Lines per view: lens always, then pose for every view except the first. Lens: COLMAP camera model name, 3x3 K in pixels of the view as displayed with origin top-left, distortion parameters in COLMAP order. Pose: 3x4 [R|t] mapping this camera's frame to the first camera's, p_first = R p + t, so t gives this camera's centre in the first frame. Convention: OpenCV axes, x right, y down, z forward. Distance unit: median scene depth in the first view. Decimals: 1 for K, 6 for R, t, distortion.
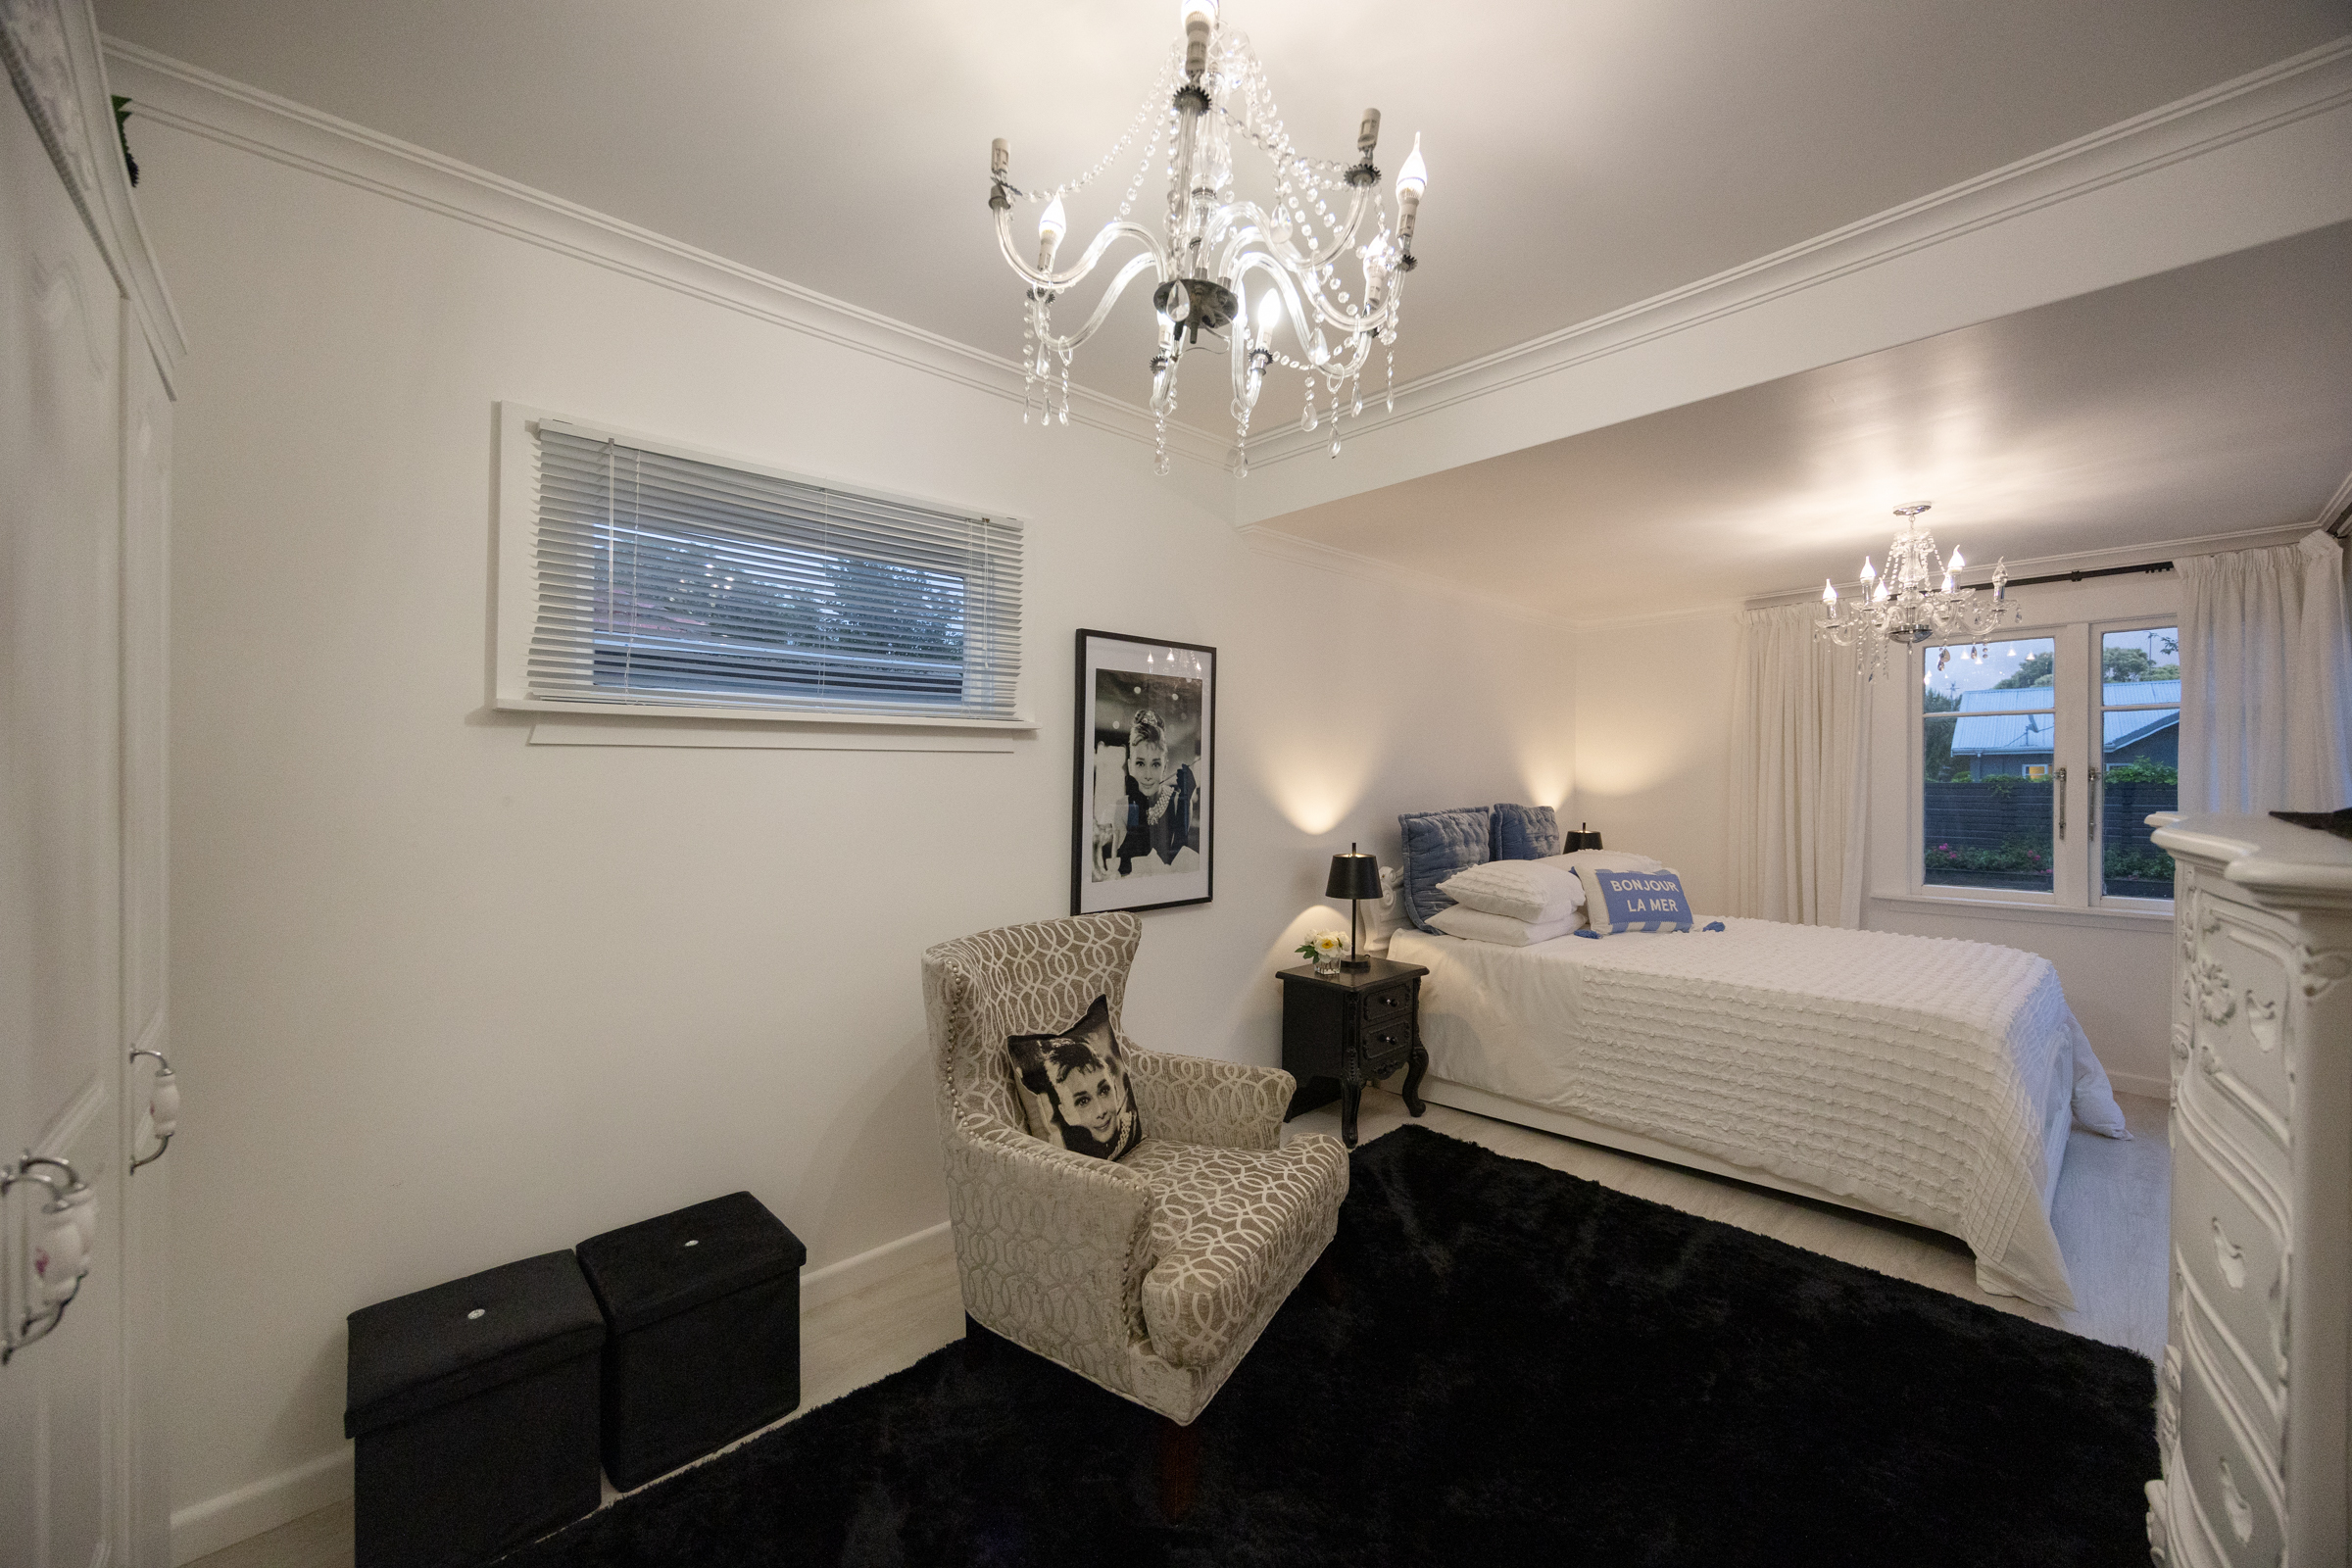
lens RADIAL K [[897.6, 0, 1176.0], [0, 897.6, 784.0], [0, 0, 1]] dist [-0.000084, -0.000675]
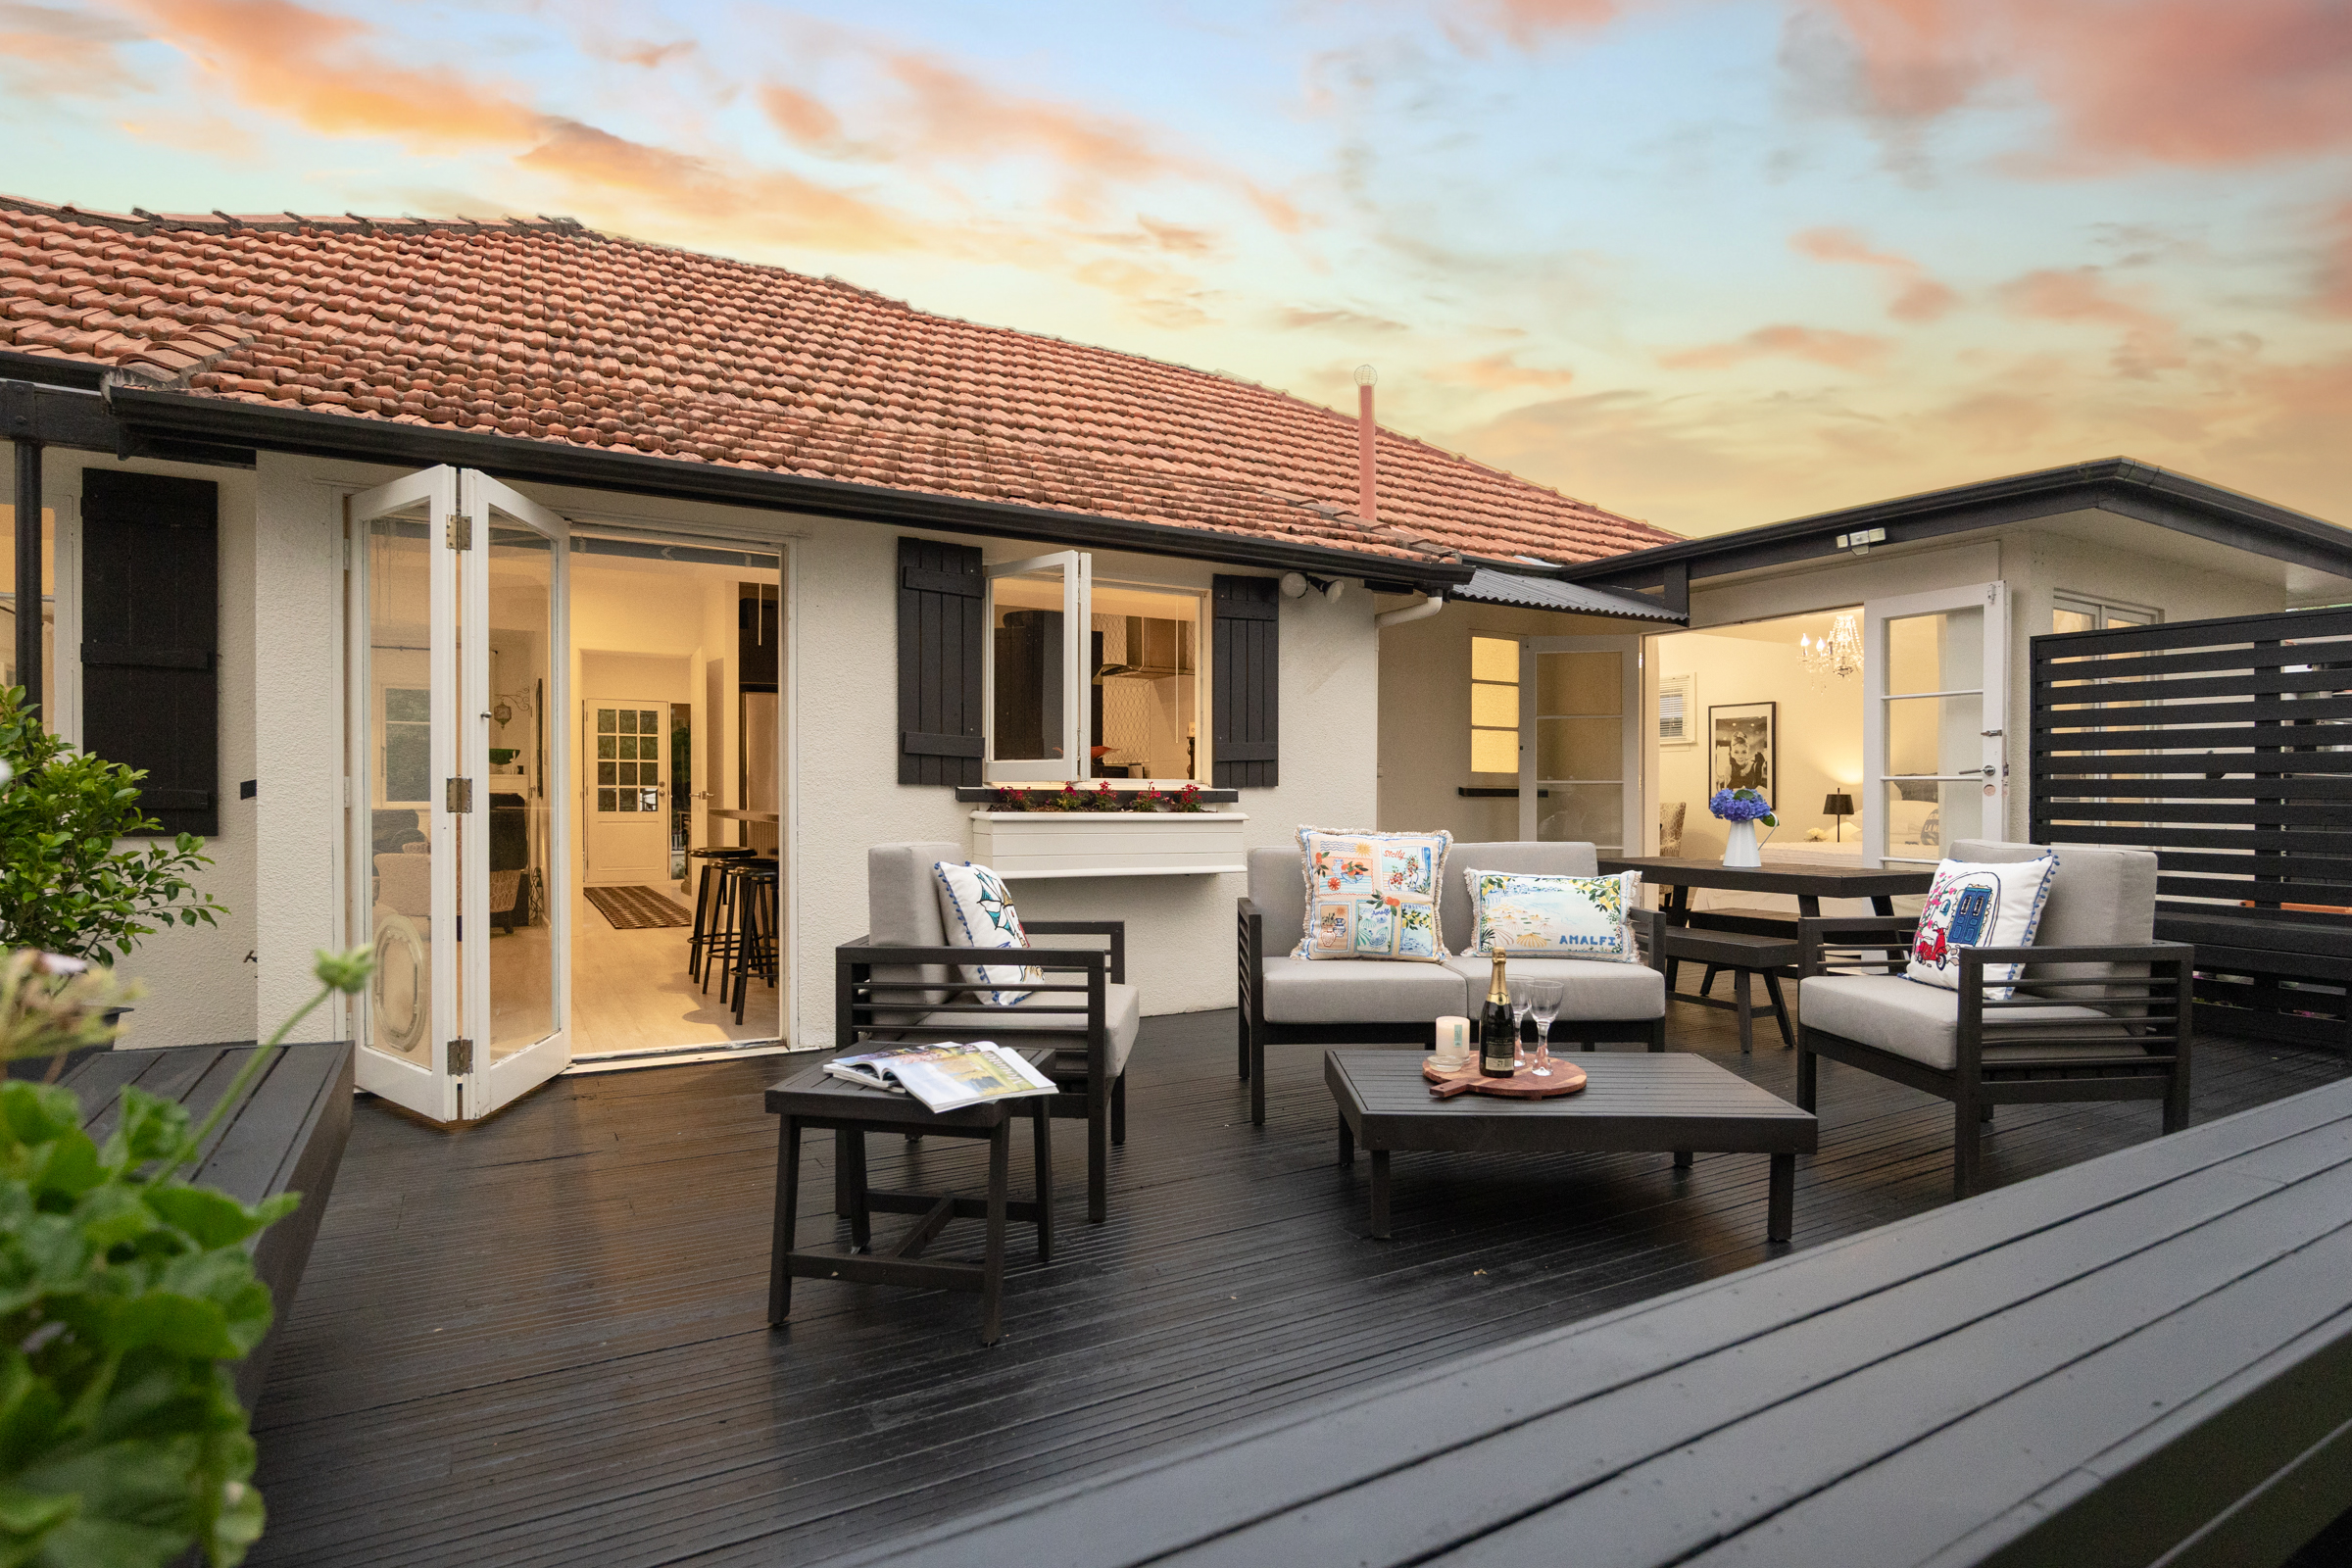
lens RADIAL K [[1190.1, 0, 1176.5], [0, 1190.1, 800.2], [0, 0, 1]] dist [-0.009155, -0.000763]
pose [[-0.219168, 0.008415, -0.975651, 3.641345], [-0.007906, 0.999915, 0.010401, 0.091592], [0.975655, 0.009993, -0.219083, 0.171112]]
